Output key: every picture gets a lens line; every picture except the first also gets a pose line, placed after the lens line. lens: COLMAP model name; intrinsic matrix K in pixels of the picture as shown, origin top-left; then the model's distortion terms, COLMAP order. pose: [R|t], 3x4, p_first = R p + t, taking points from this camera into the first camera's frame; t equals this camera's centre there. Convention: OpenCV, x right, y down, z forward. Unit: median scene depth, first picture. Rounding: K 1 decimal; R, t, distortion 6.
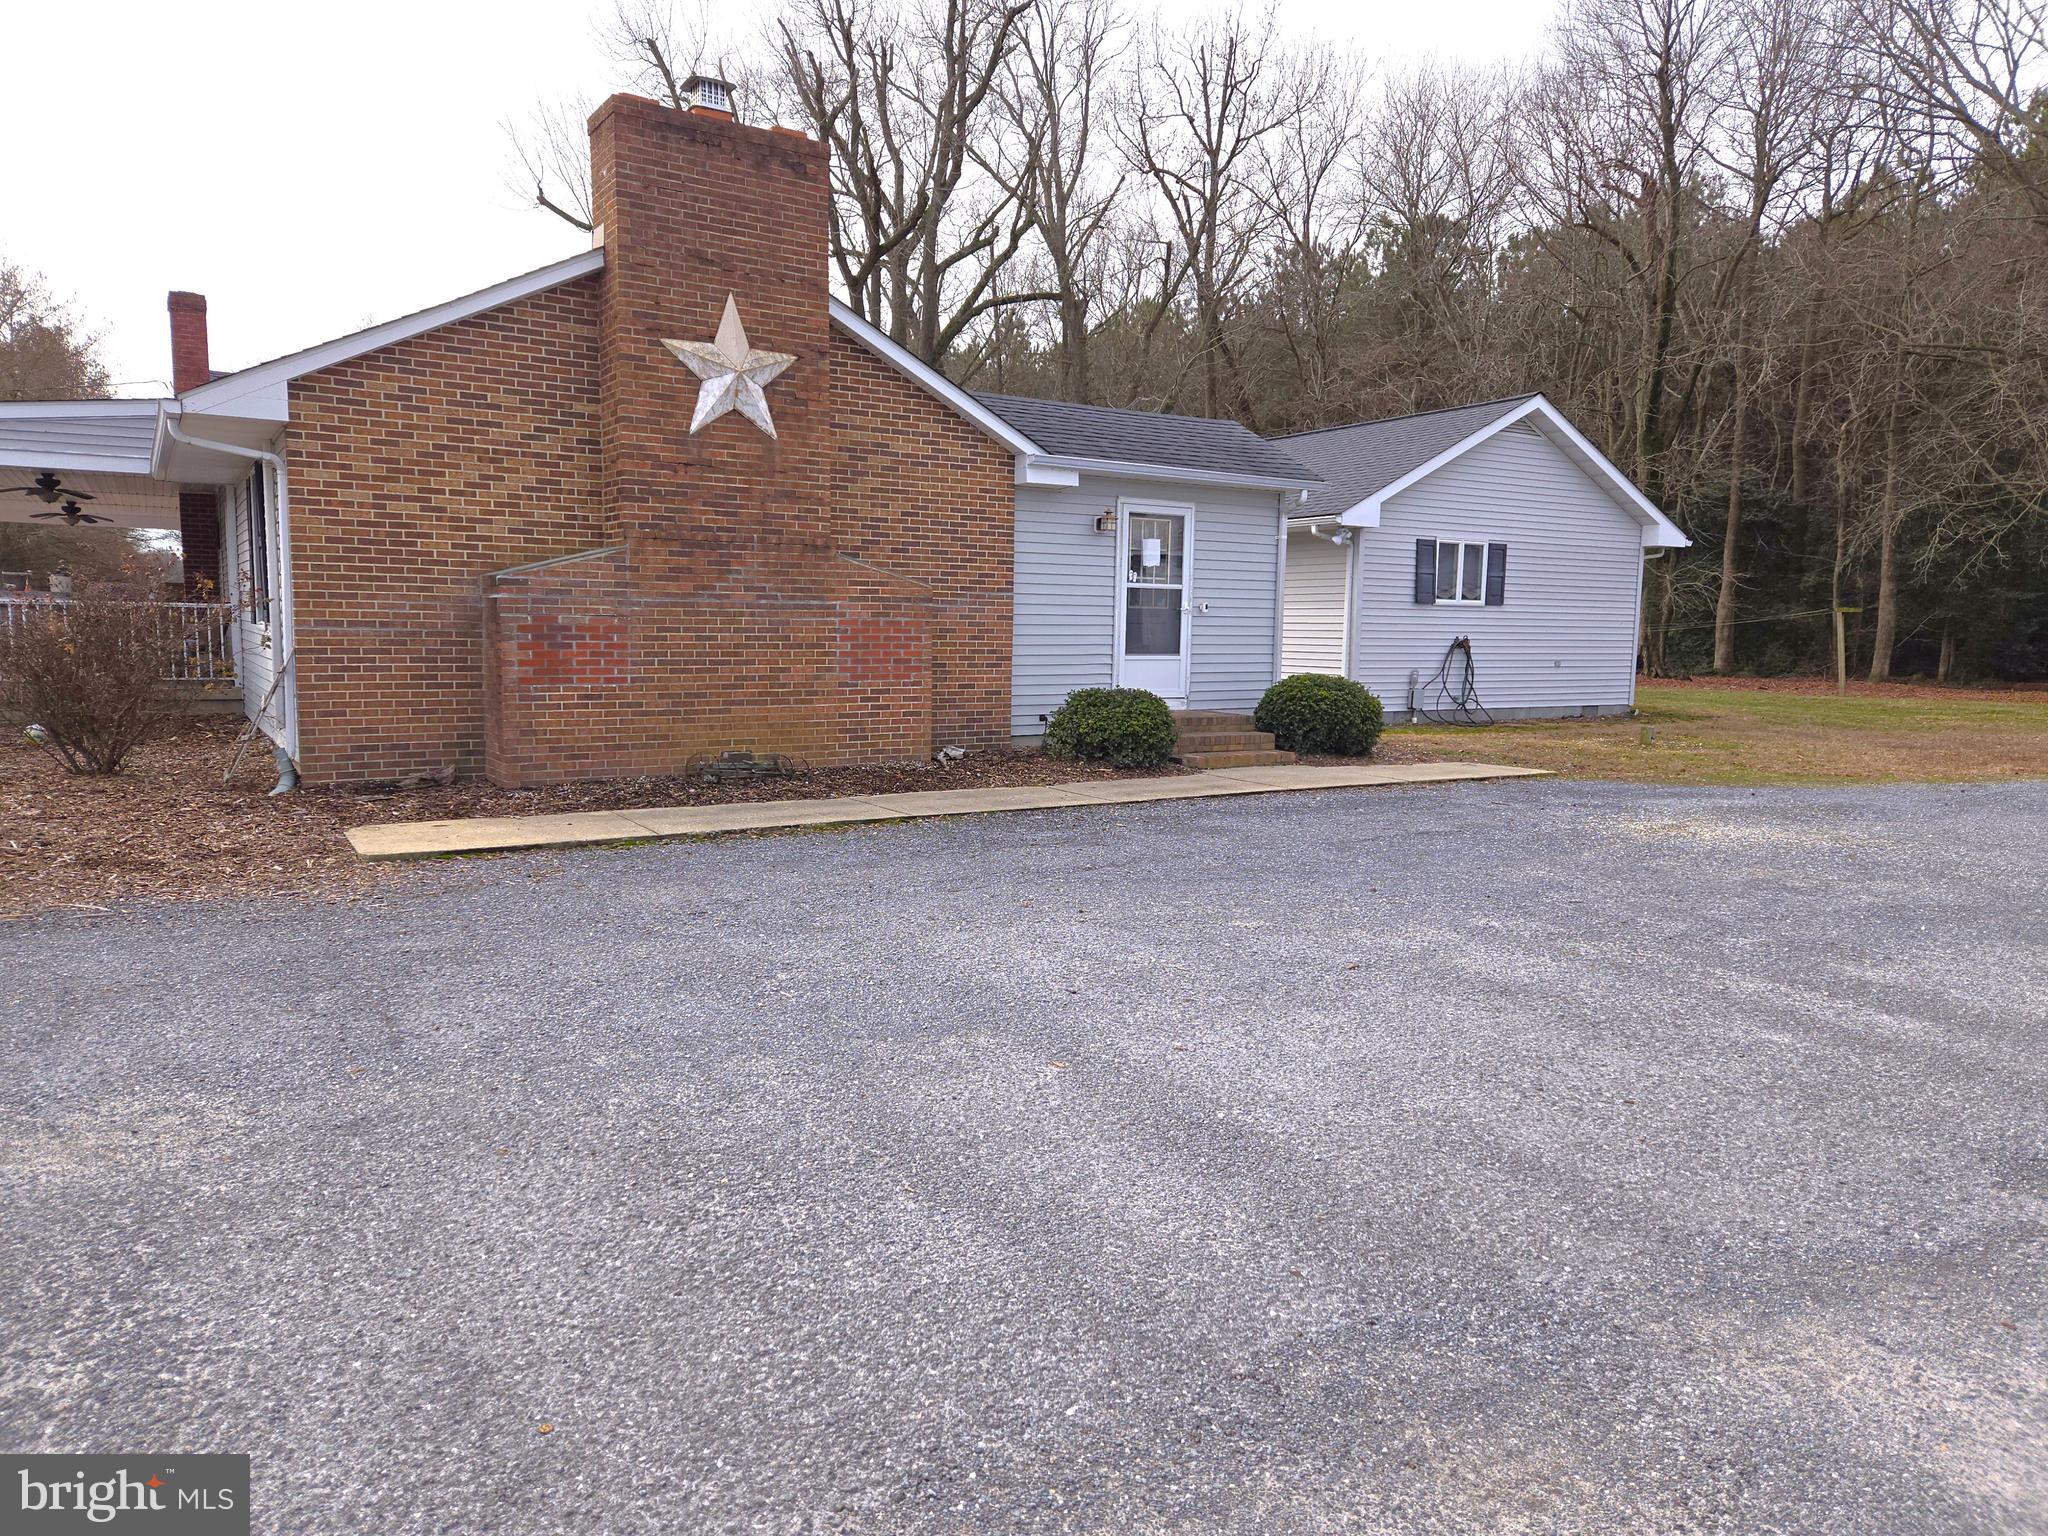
lens RADIAL K [[1394.1, 0, 1027.0], [0, 1394.1, 757.4], [0, 0, 1]] dist [0.063736, -0.000218]
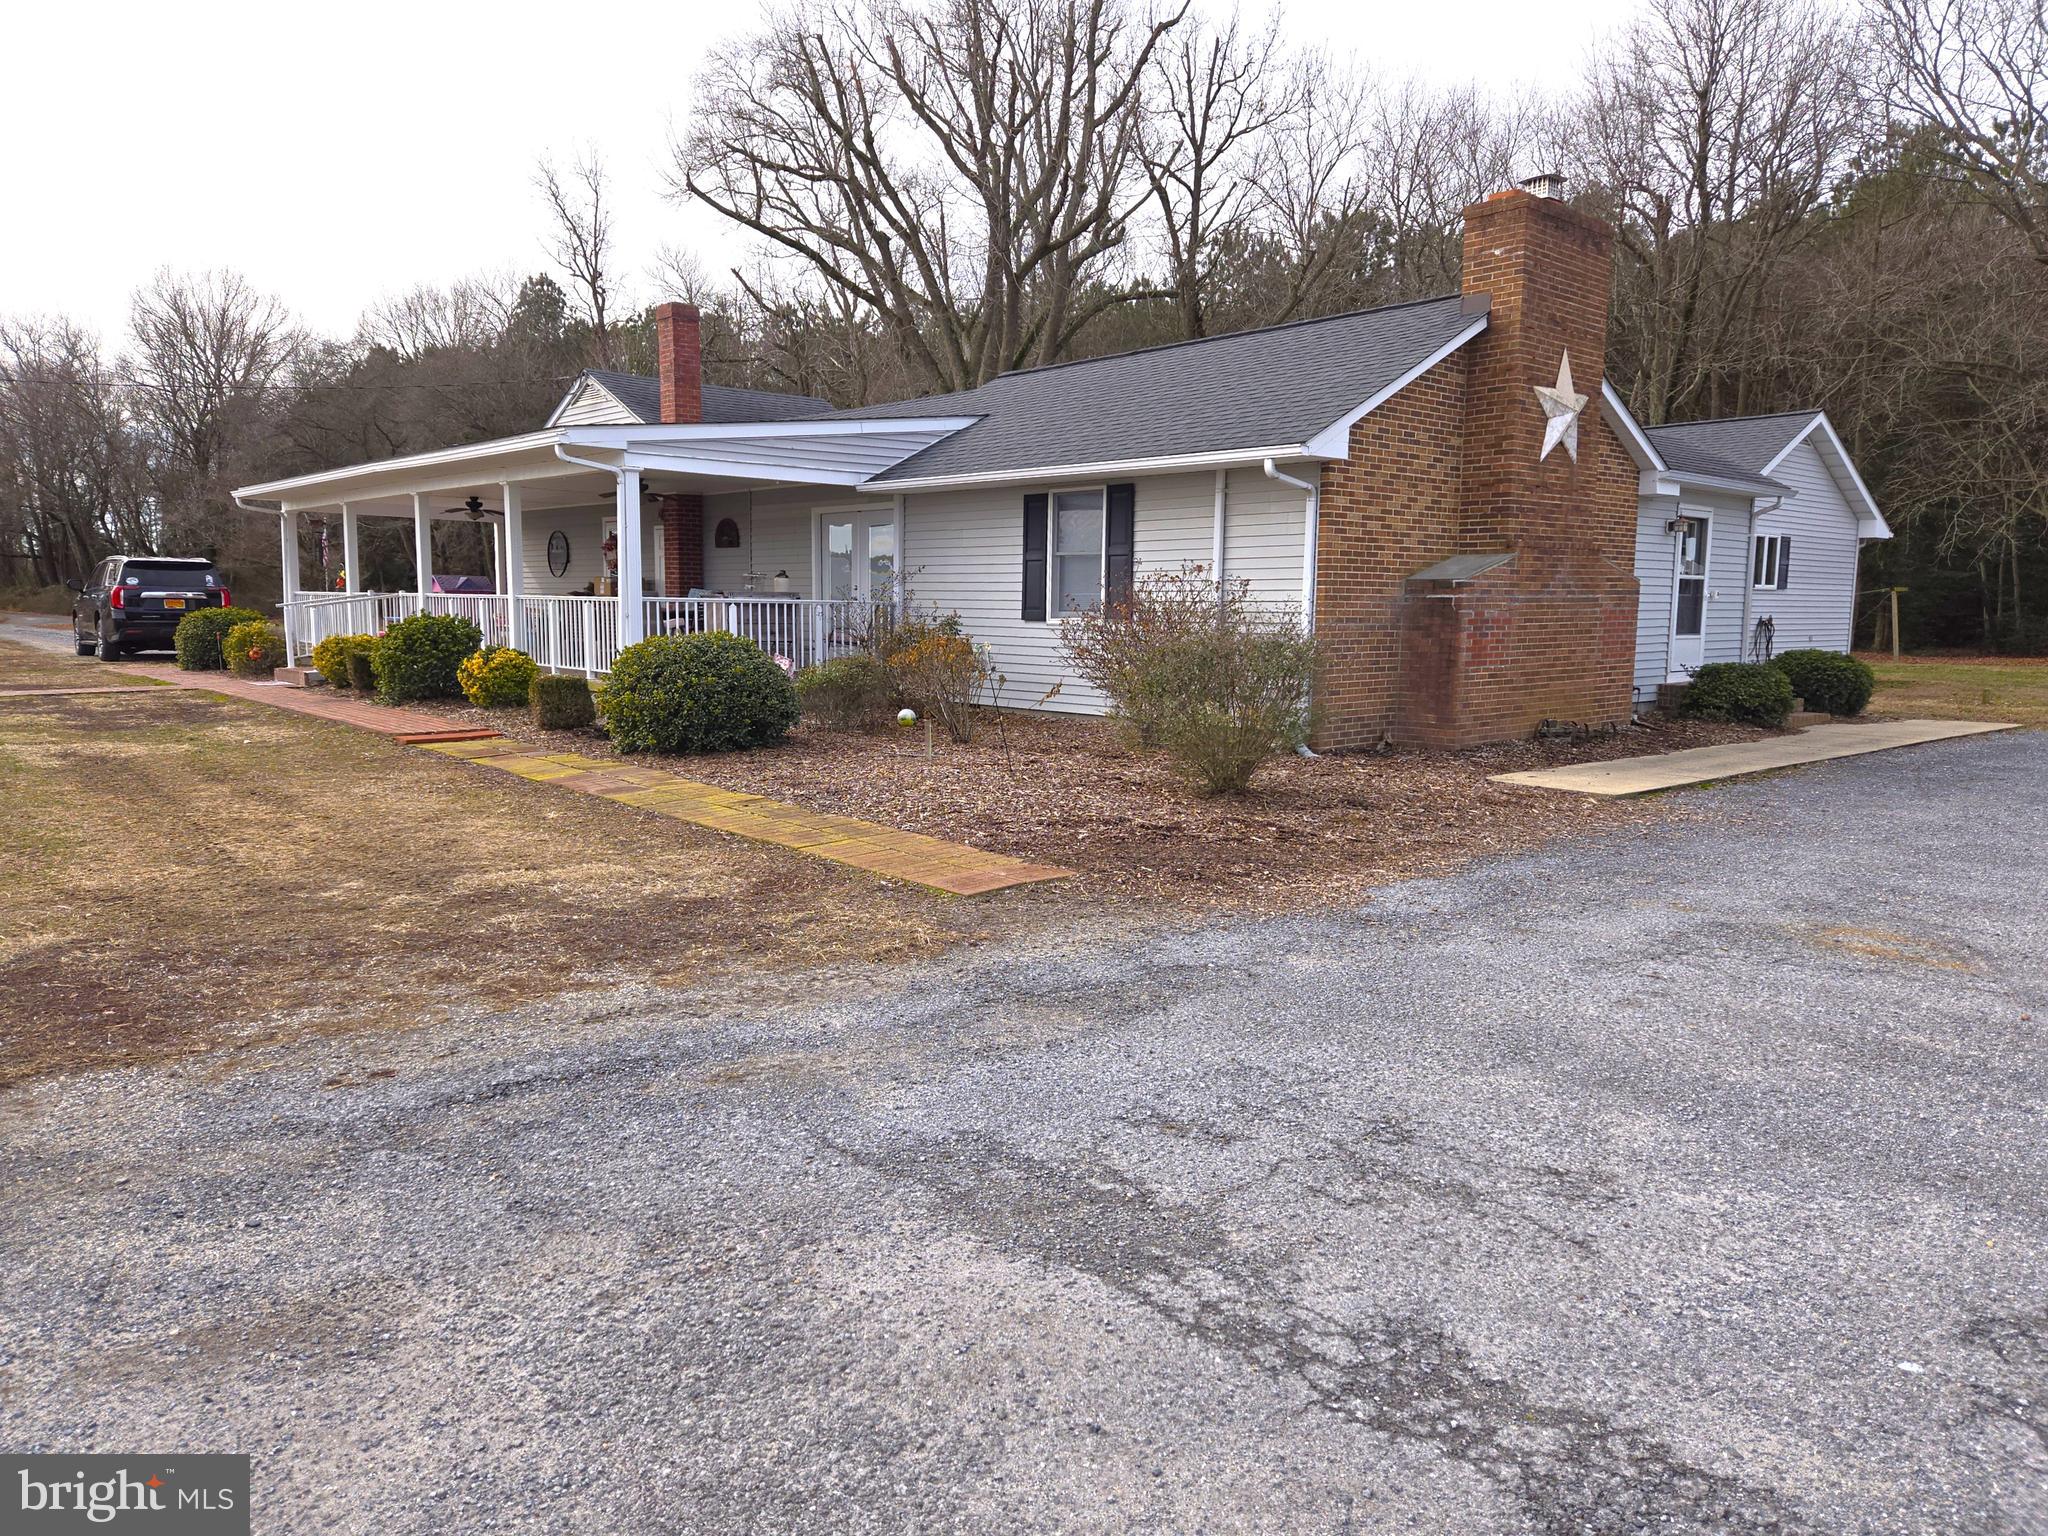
lens RADIAL K [[1394.1, 0, 1016.6], [0, 1394.1, 781.4], [0, 0, 1]] dist [0.063736, -0.000218]
pose [[0.989895, -0.021080, 0.140224, -0.651663], [0.016072, 0.999195, 0.036747, -0.001025], [-0.140886, -0.034122, 0.989438, -0.133205]]
